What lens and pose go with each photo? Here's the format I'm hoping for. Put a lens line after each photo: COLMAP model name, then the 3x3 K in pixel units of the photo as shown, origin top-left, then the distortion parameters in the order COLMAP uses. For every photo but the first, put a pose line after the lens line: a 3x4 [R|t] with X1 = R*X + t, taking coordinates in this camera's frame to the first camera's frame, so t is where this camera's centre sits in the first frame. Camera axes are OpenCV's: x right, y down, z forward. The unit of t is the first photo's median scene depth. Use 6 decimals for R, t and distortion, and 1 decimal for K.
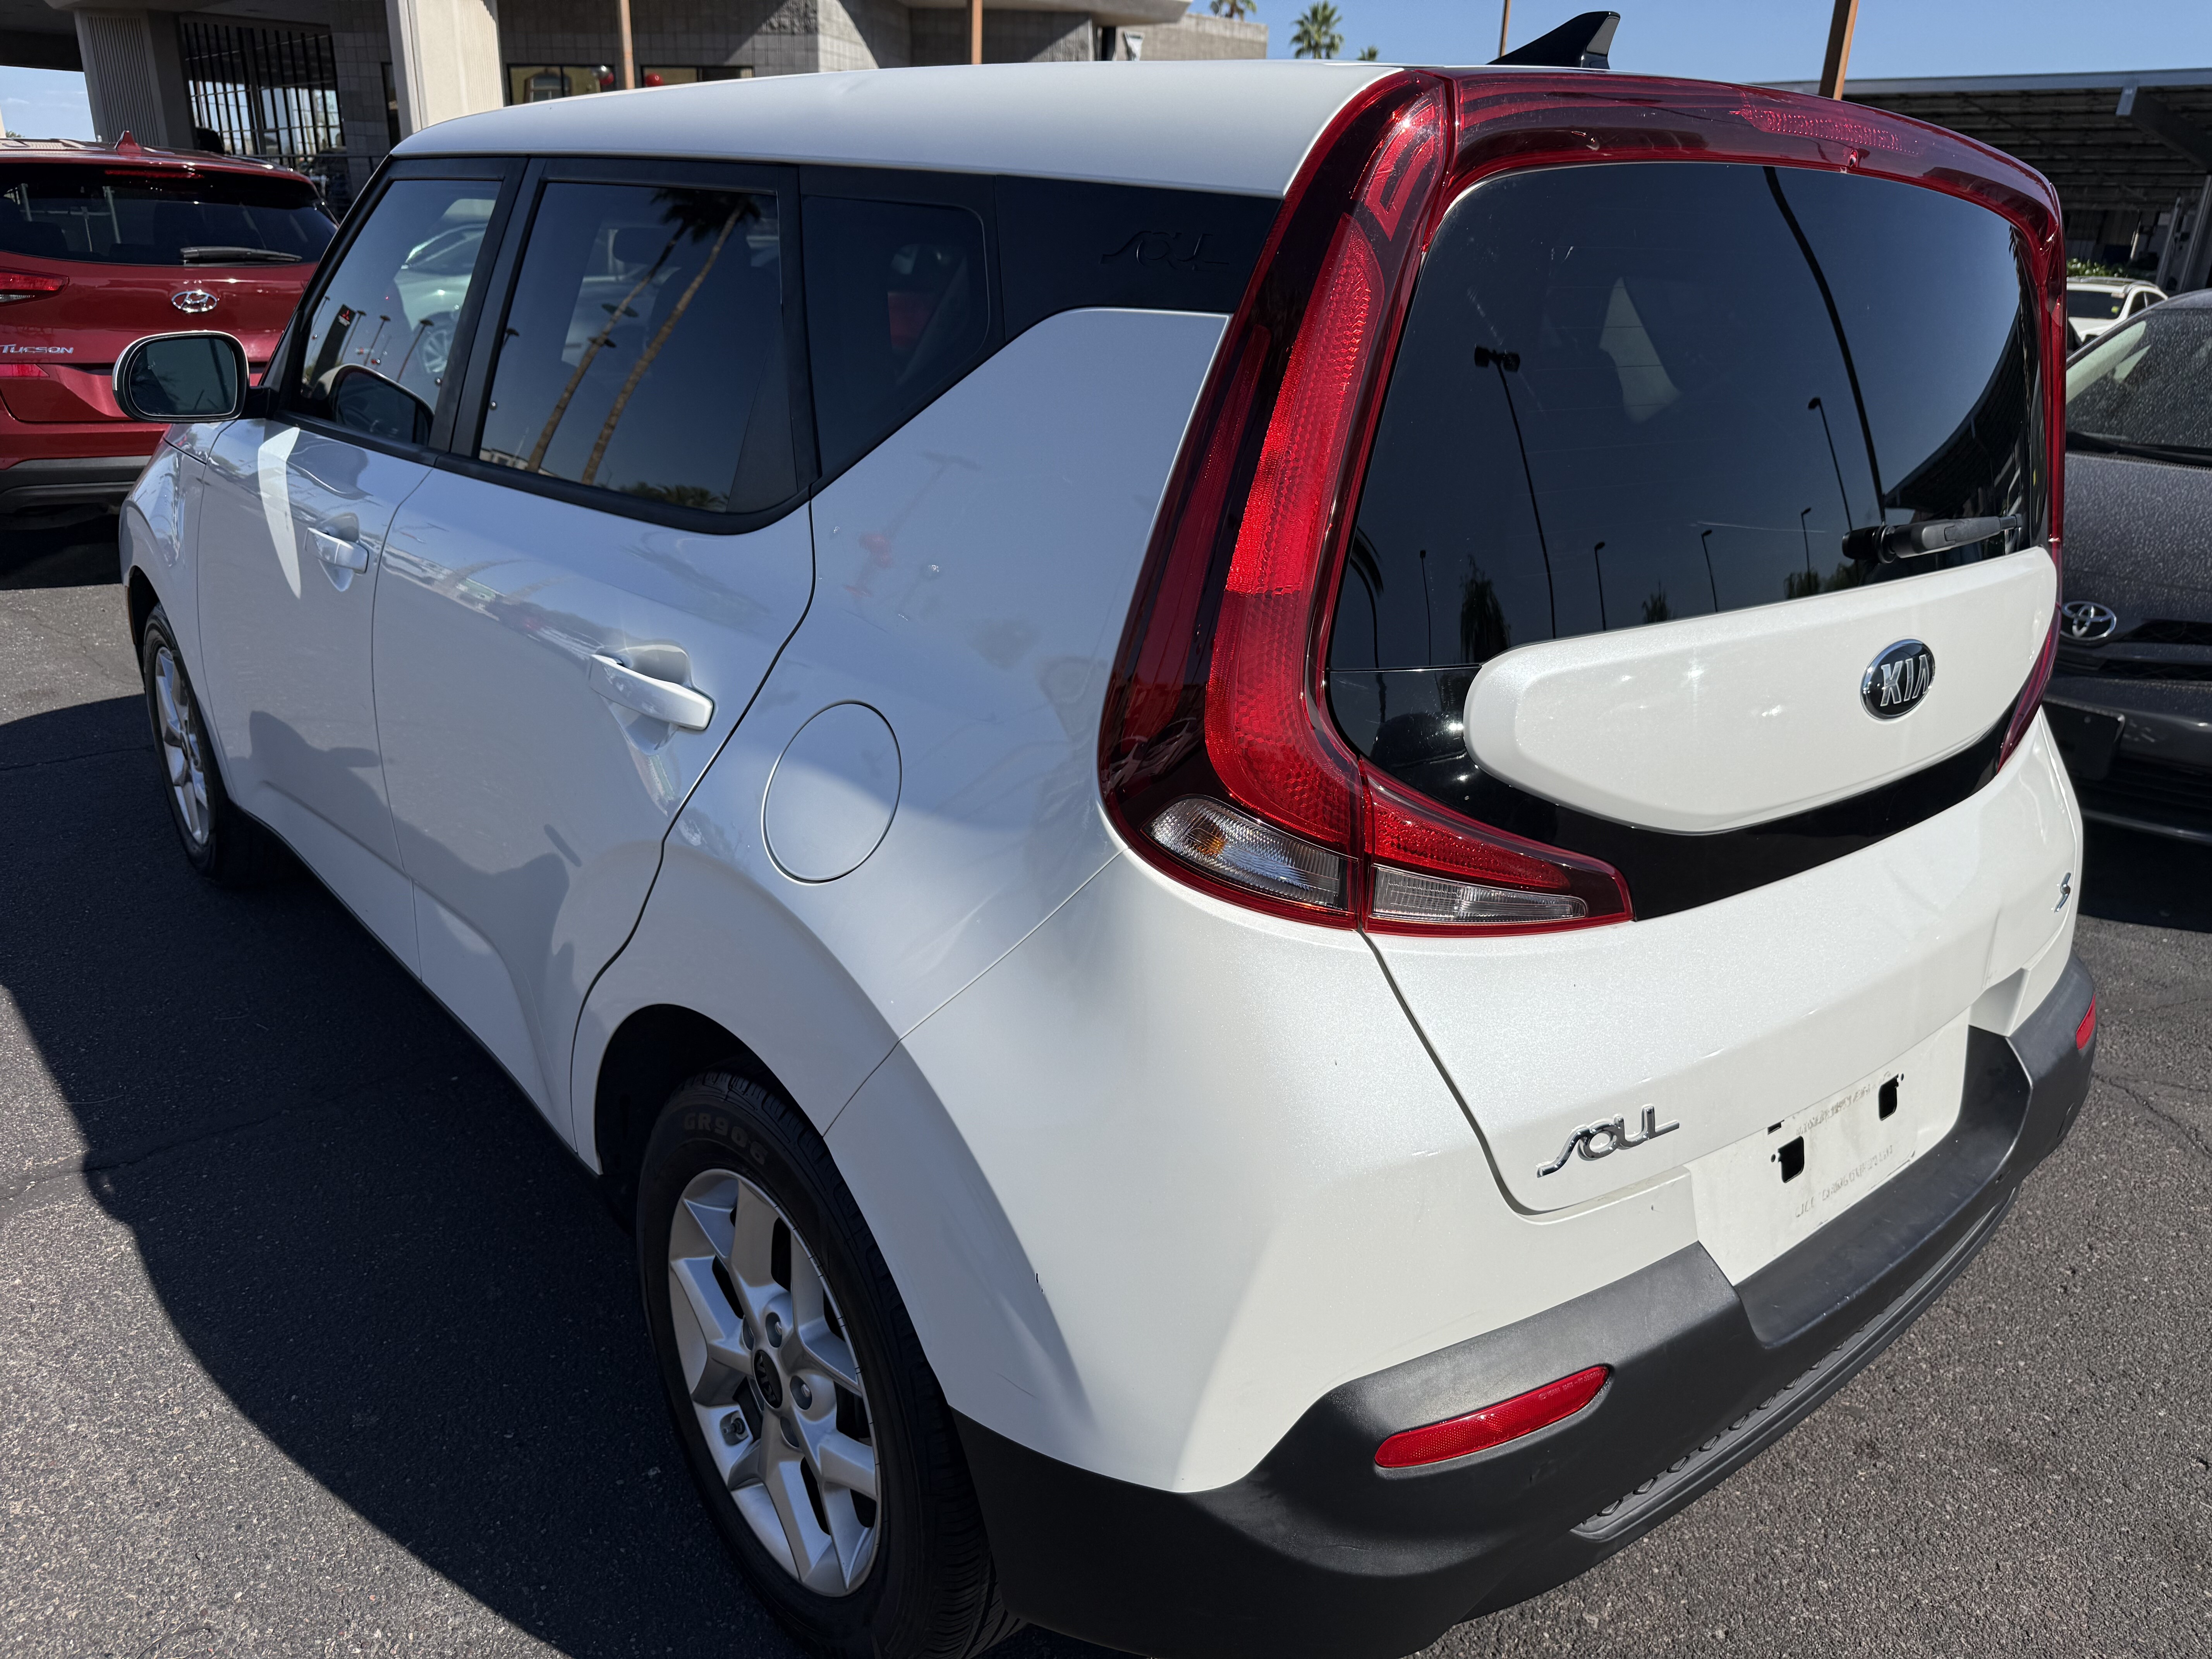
lens RADIAL K [[1565.3, 0, 1112.2], [0, 1565.3, 826.1], [0, 0, 1]] dist [-0.006280, -0.004996]
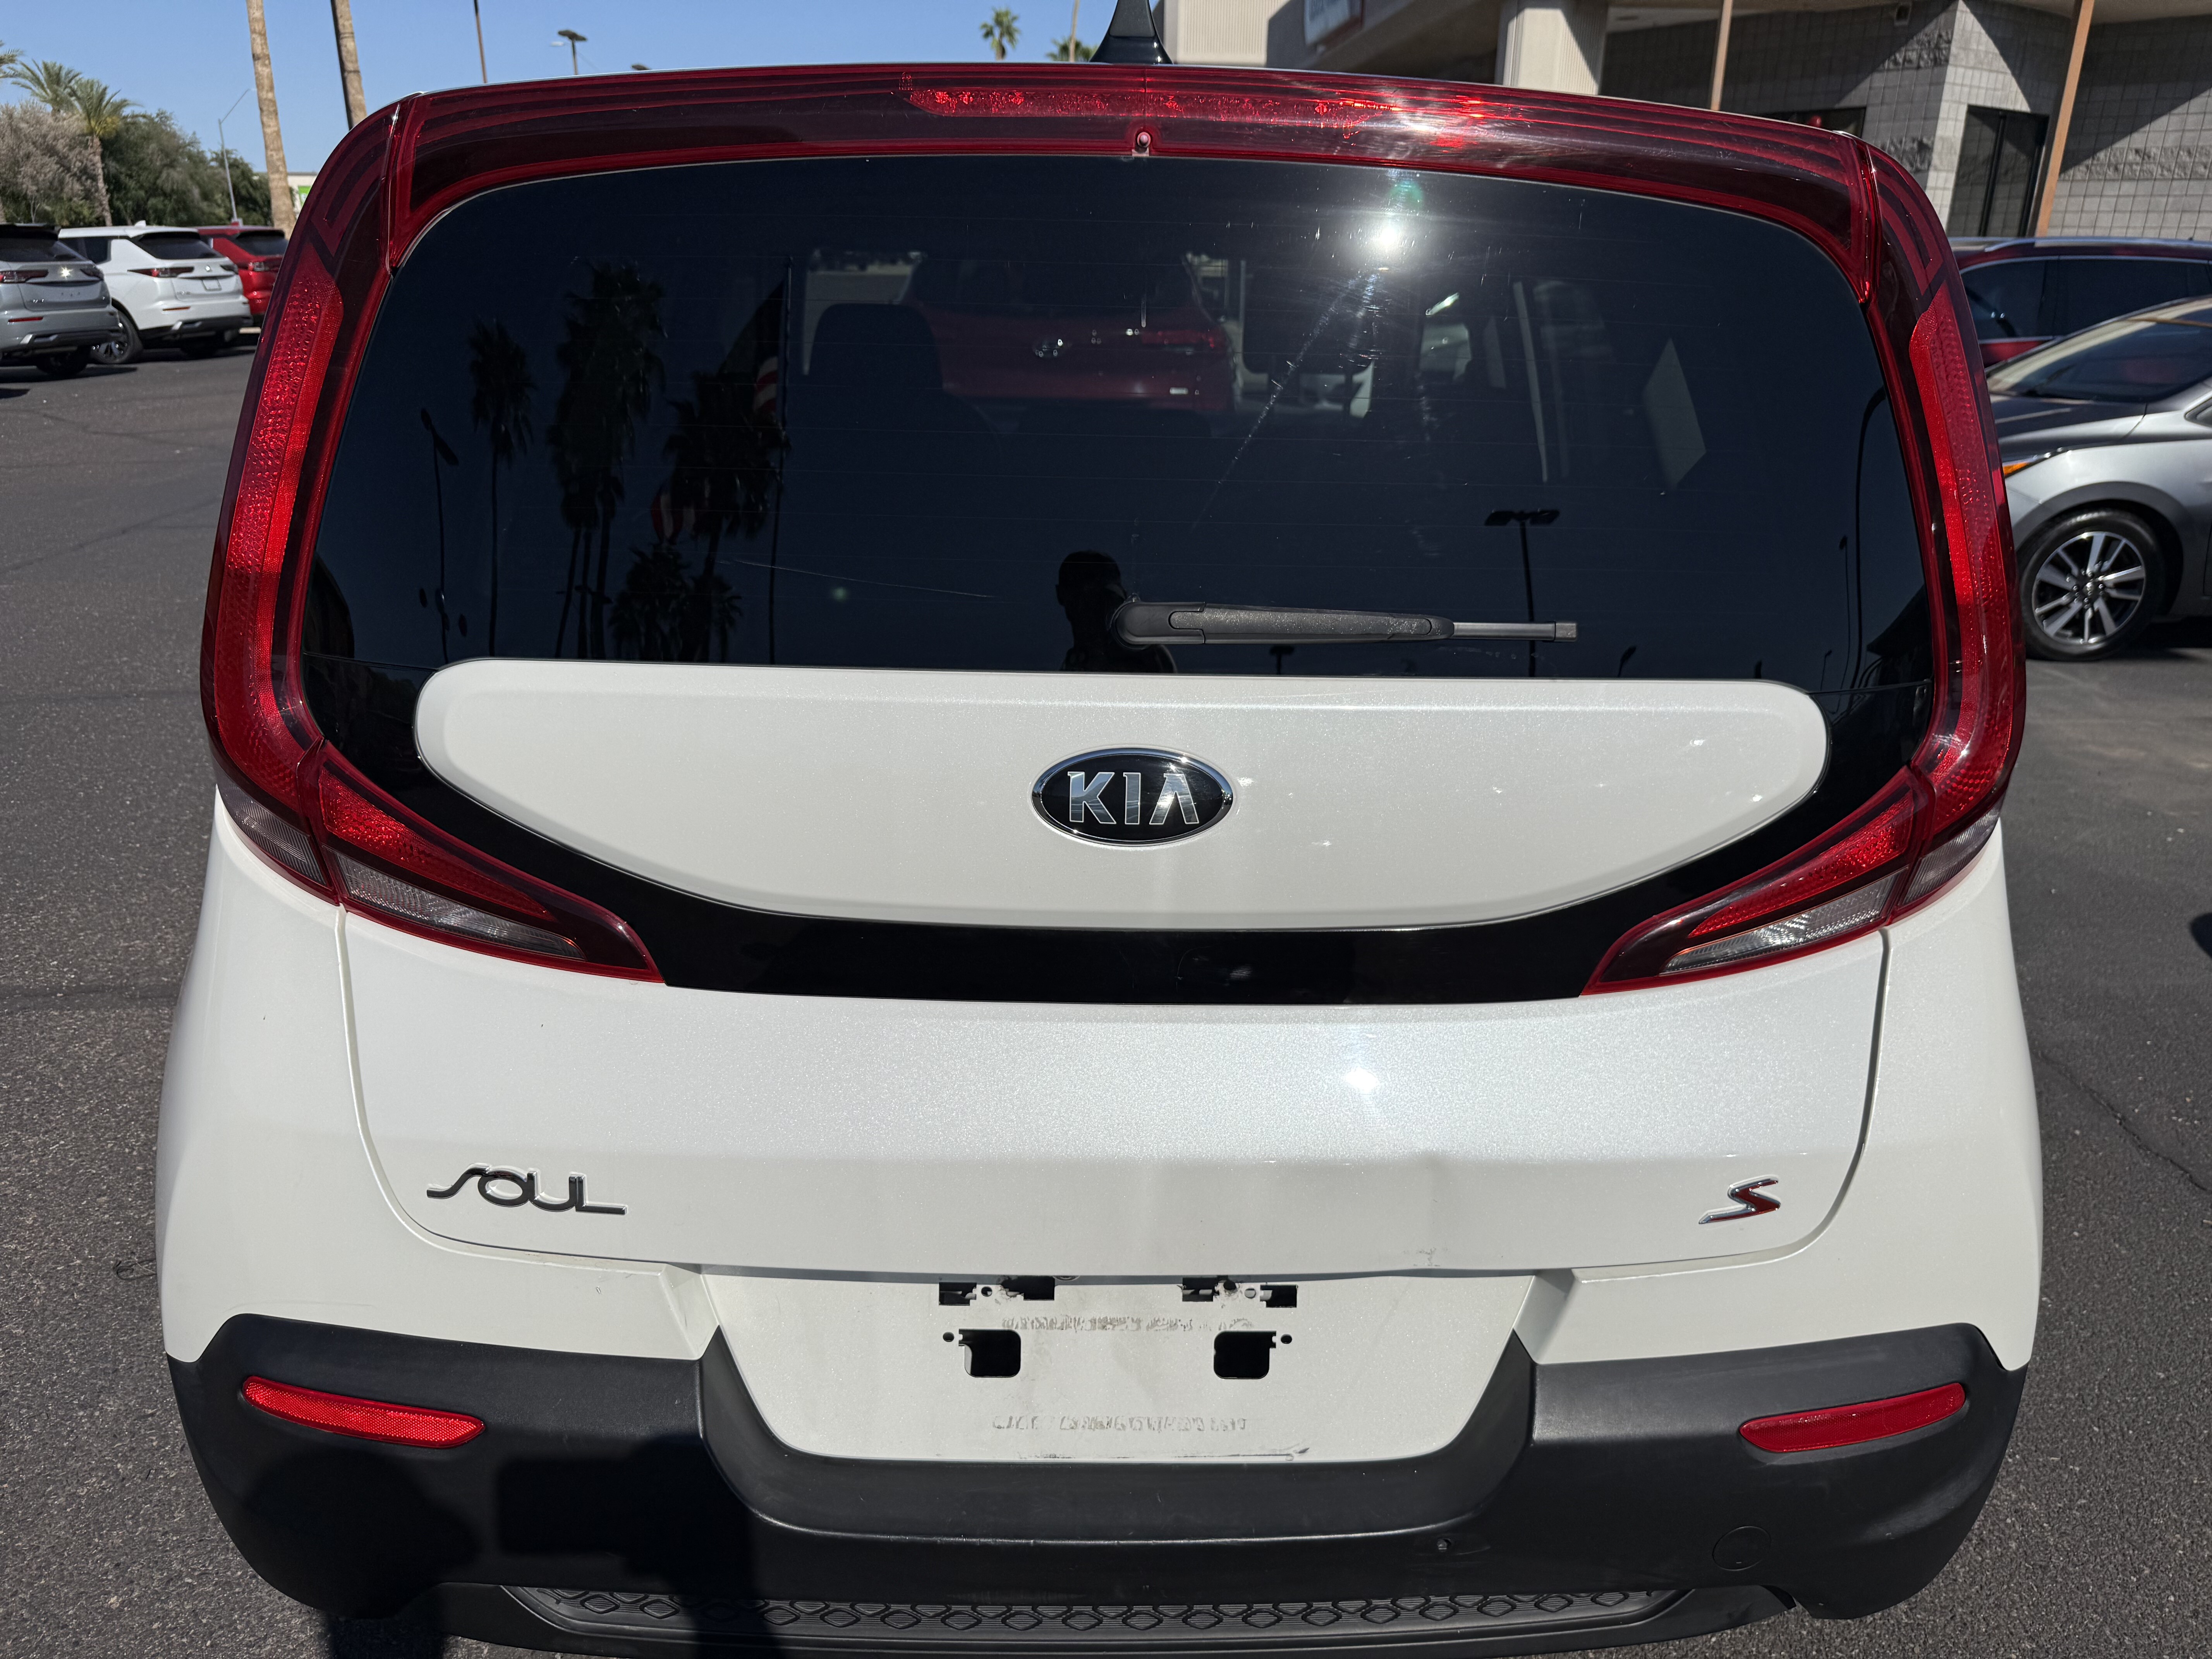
lens RADIAL K [[1565.3, 0, 1107.4], [0, 1565.3, 833.6], [0, 0, 1]] dist [-0.006280, -0.004996]
pose [[0.789399, 0.184483, -0.585504, 0.972283], [-0.199906, 0.979040, 0.038958, -0.105481], [0.580419, 0.086292, 0.809733, 0.363595]]
